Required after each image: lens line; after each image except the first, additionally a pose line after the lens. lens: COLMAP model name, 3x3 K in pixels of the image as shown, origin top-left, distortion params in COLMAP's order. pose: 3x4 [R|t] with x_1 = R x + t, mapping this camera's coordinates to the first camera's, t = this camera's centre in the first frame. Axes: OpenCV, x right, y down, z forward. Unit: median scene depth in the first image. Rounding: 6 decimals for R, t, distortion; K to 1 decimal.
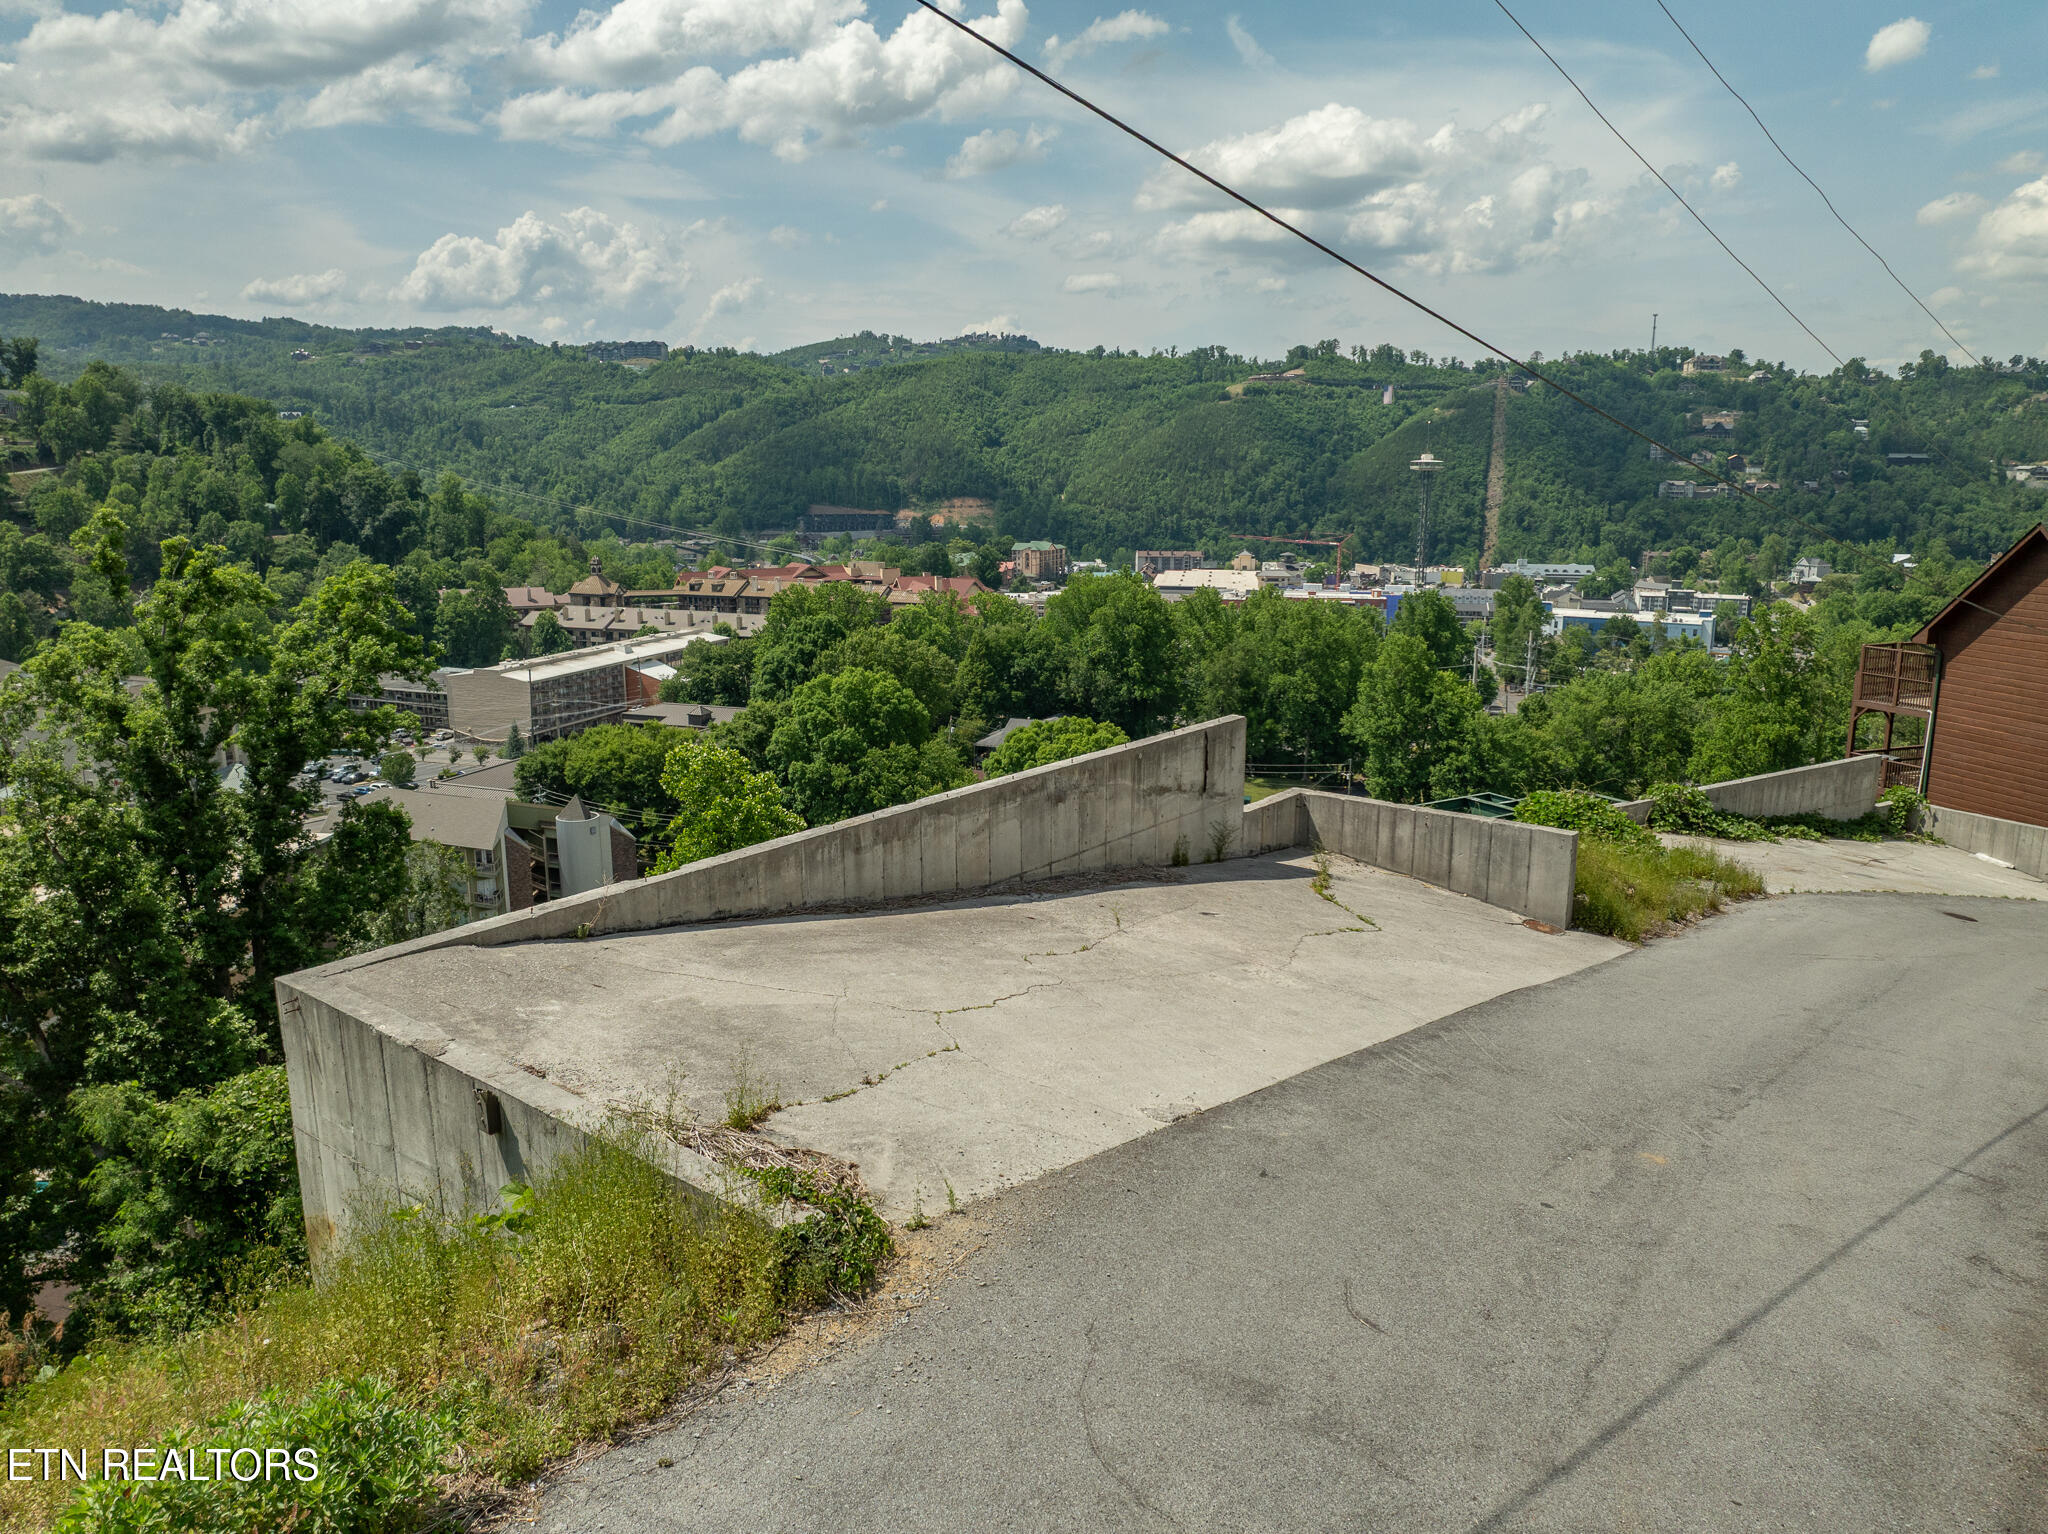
lens RADIAL K [[1430.3, 0, 1024.0], [0, 1430.3, 767.0], [0, 0, 1]] dist [-0.075696, 0.037158]
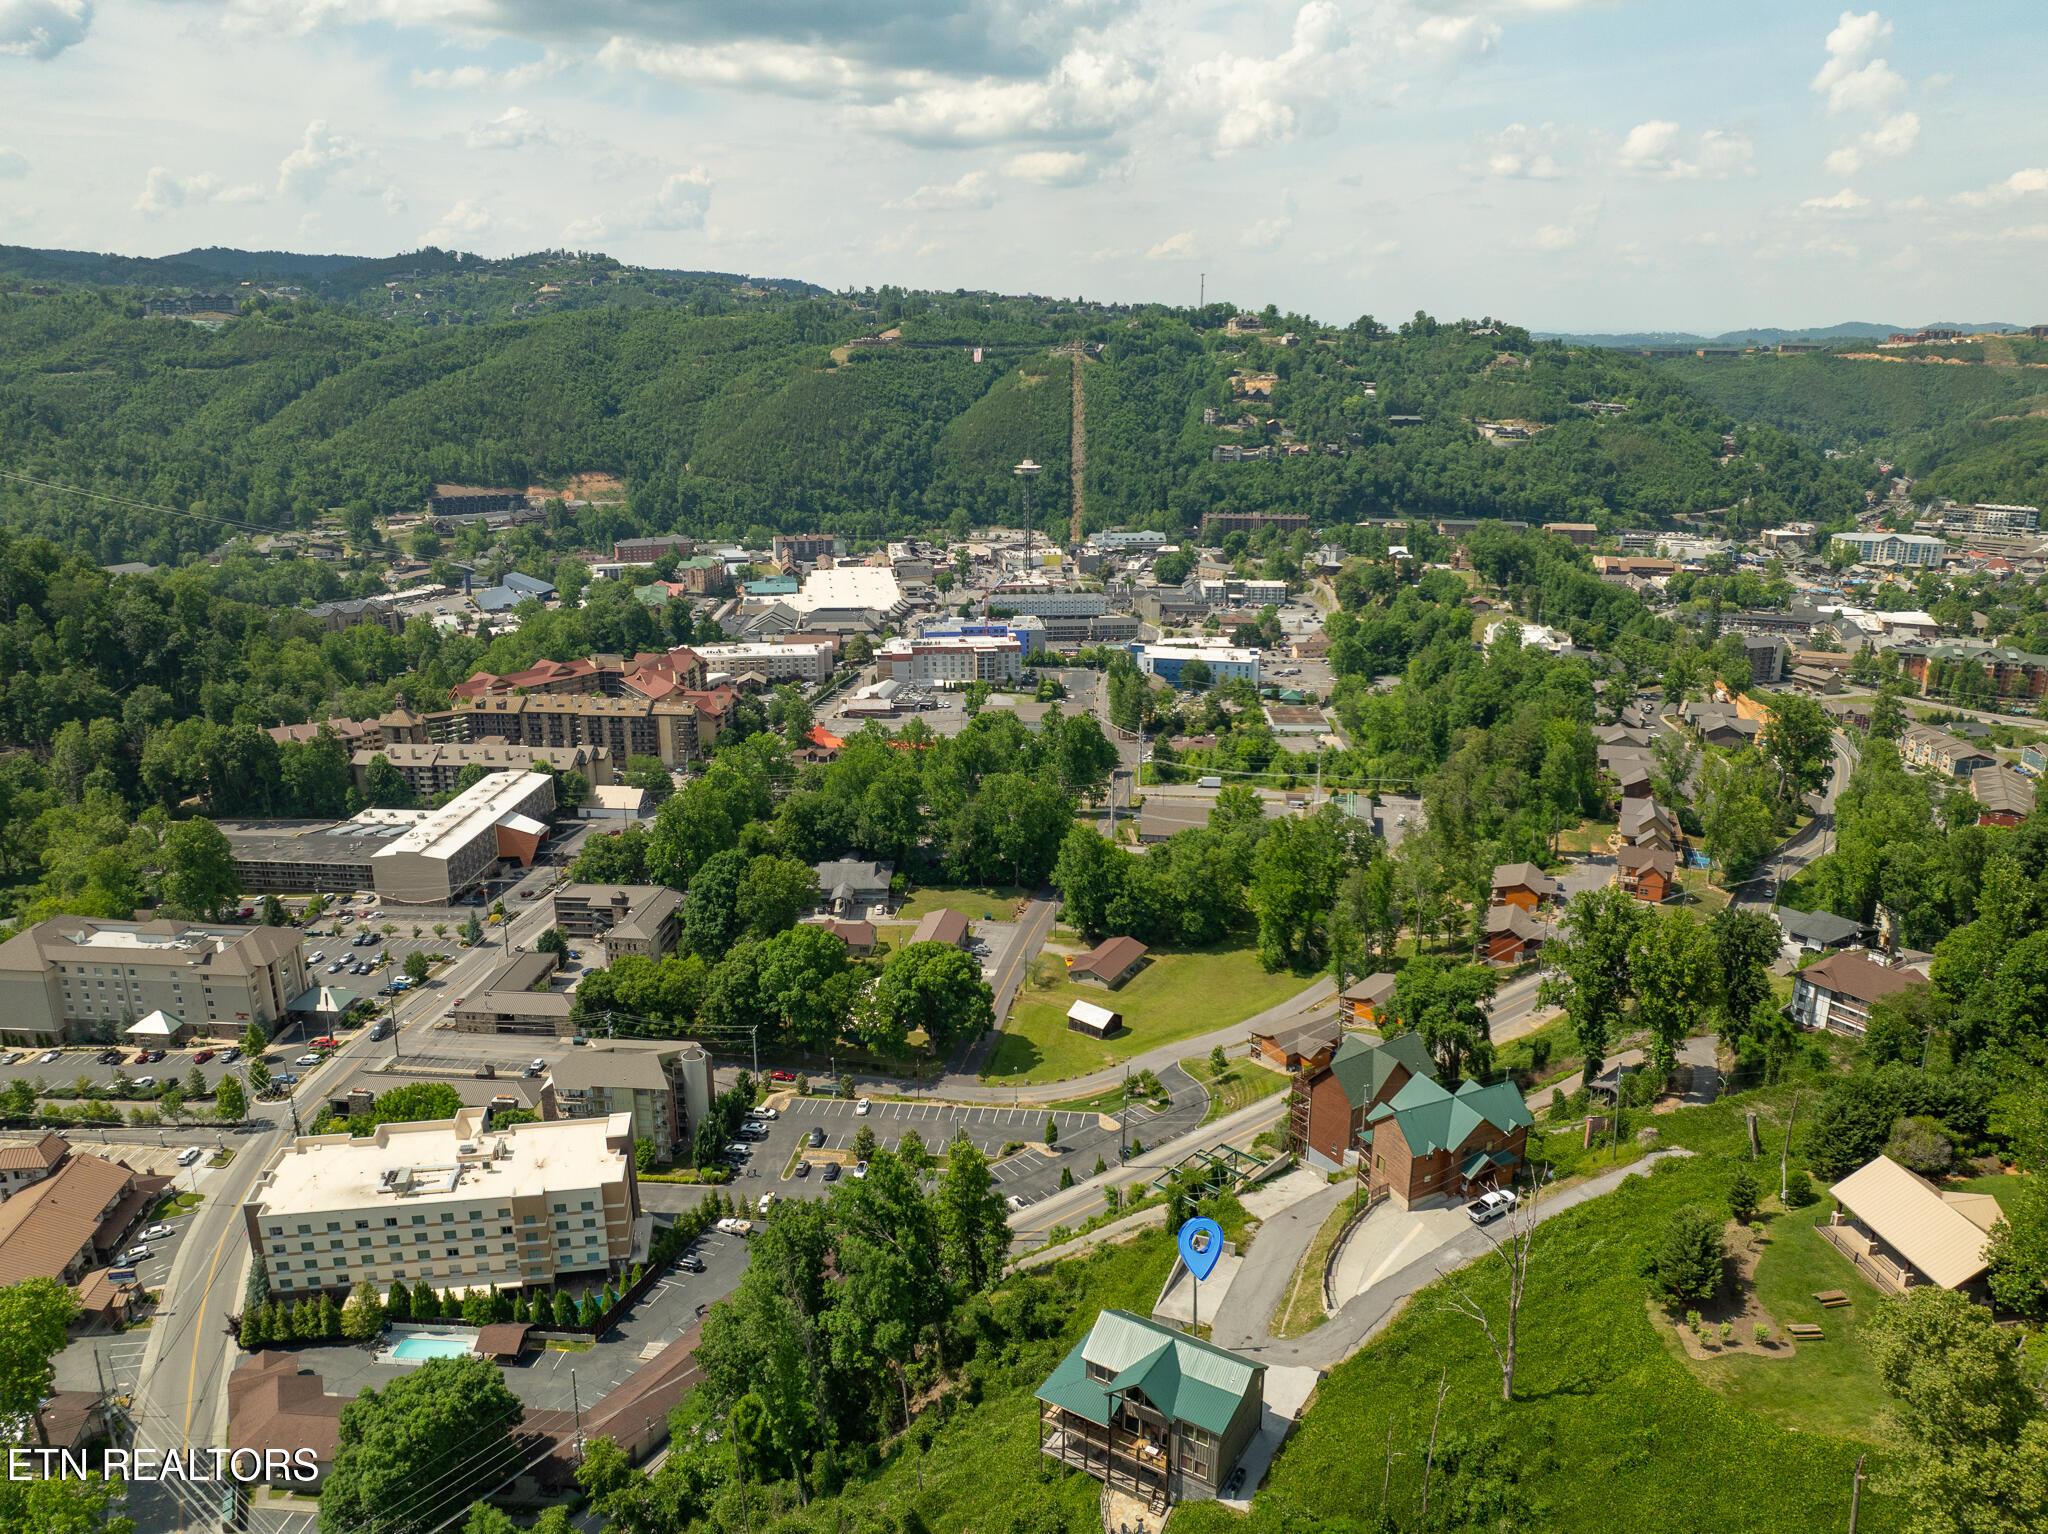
lens RADIAL K [[1425.2, 0, 1024.0], [0, 1425.2, 767.0], [0, 0, 1]] dist [-0.016503, -0.061123]
pose [[0.957395, -0.090527, 0.274226, -0.046543], [0.065490, 0.992916, 0.099137, -0.060992], [-0.281258, -0.076954, 0.956542, -0.105296]]
